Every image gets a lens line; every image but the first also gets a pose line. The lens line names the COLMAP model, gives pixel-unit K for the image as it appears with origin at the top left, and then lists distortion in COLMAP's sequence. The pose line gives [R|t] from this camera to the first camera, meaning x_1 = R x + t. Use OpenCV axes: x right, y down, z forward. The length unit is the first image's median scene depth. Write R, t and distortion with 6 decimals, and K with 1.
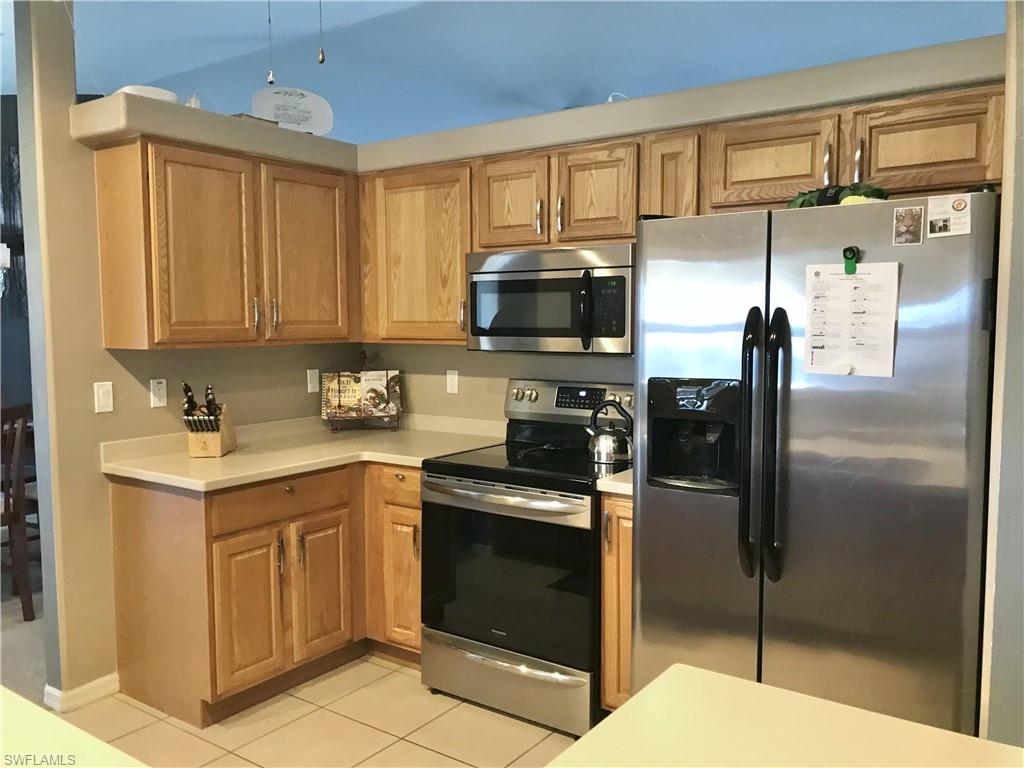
lens RADIAL K [[848.4, 0, 505.2], [0, 848.4, 381.6], [0, 0, 1]] dist [0.034993, -0.022940]
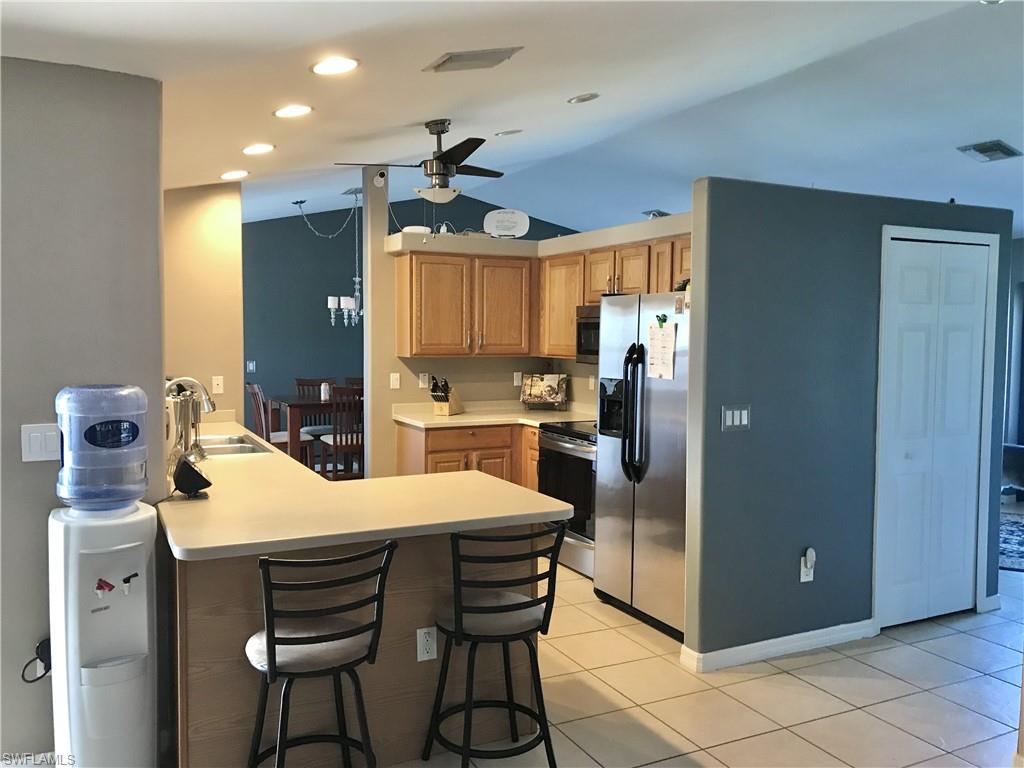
lens RADIAL K [[848.4, 0, 507.8], [0, 848.4, 386.3], [0, 0, 1]] dist [0.034993, -0.022940]
pose [[0.882695, 0.041652, -0.468097, 0.641000], [-0.047478, 0.998872, -0.000650, 0.018447], [0.467542, 0.022798, 0.883677, -0.580181]]
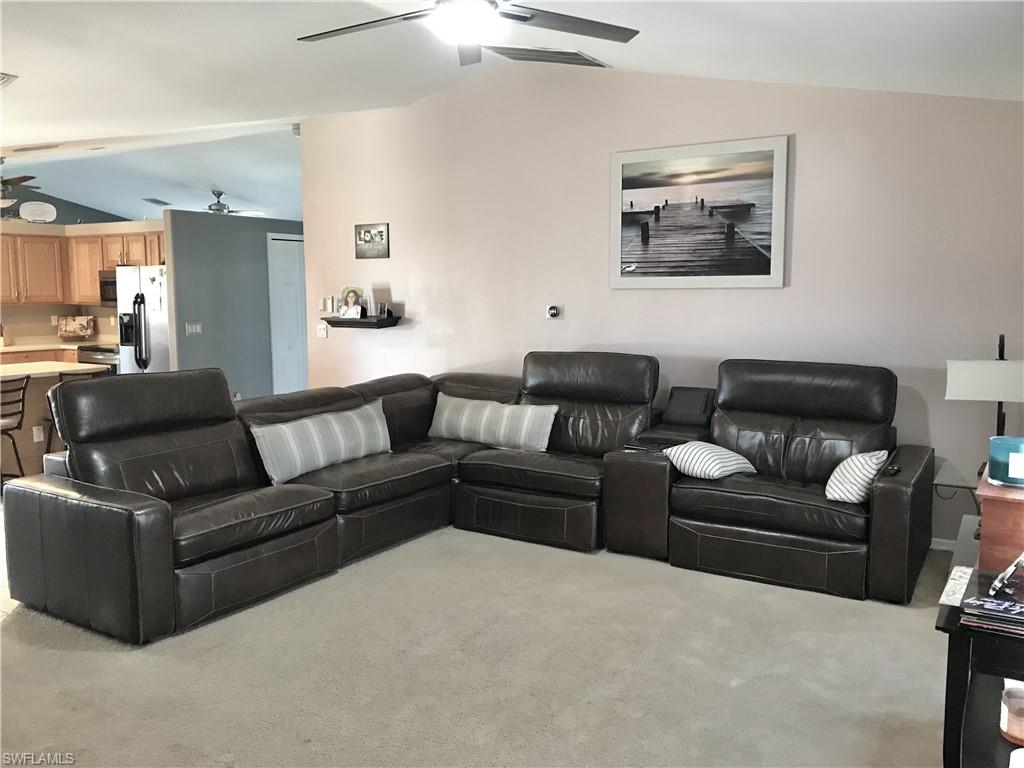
lens RADIAL K [[848.4, 0, 516.6], [0, 848.4, 378.8], [0, 0, 1]] dist [0.034993, -0.022940]
pose [[0.998294, -0.005325, 0.058150, 1.109803], [0.003516, 0.999508, 0.031168, 0.110620], [-0.058287, -0.030910, 0.997821, -1.774335]]
